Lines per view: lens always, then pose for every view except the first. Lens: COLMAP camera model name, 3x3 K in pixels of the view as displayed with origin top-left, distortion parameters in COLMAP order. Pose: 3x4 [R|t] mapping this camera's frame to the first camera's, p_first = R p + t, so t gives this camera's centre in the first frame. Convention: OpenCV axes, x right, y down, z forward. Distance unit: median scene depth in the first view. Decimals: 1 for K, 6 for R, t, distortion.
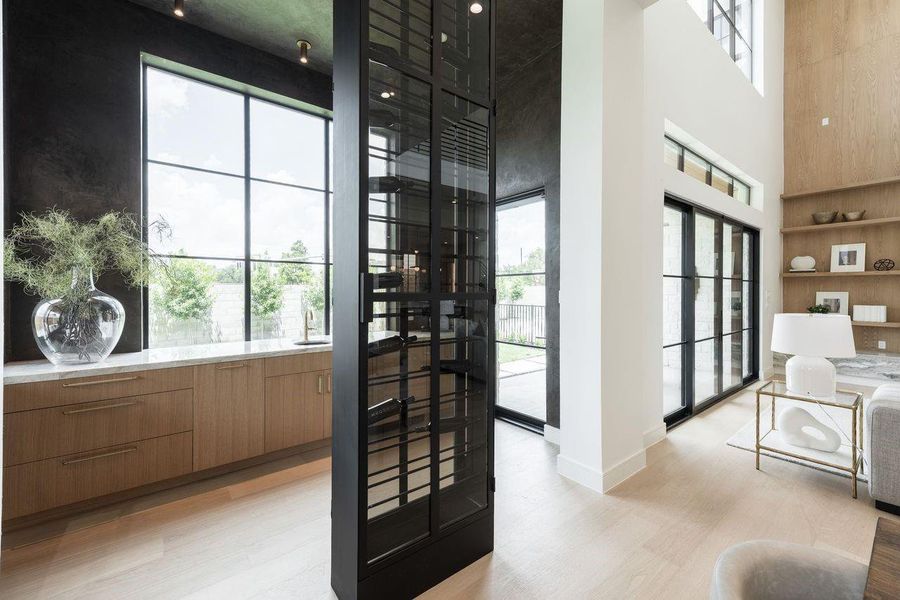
lens RADIAL K [[358.1, 0, 448.6], [0, 358.1, 291.9], [0, 0, 1]] dist [0.001358, 0.000871]
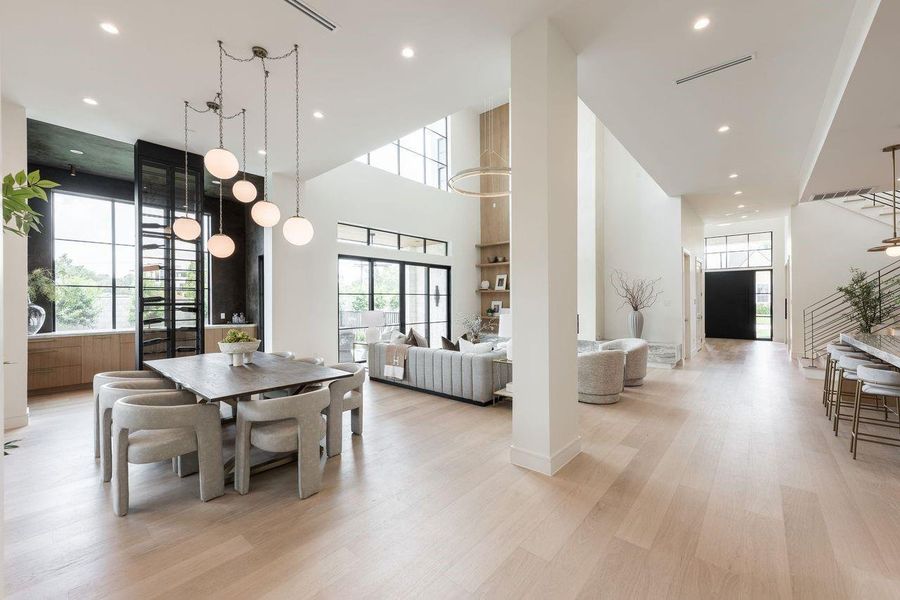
lens RADIAL K [[358.1, 0, 440.4], [0, 358.1, 301.5], [0, 0, 1]] dist [0.001358, 0.000871]
pose [[0.985781, -0.006393, 0.167913, 0.834978], [0.006602, 0.999978, -0.000687, 0.001989], [-0.167905, 0.001786, 0.985802, -1.178920]]
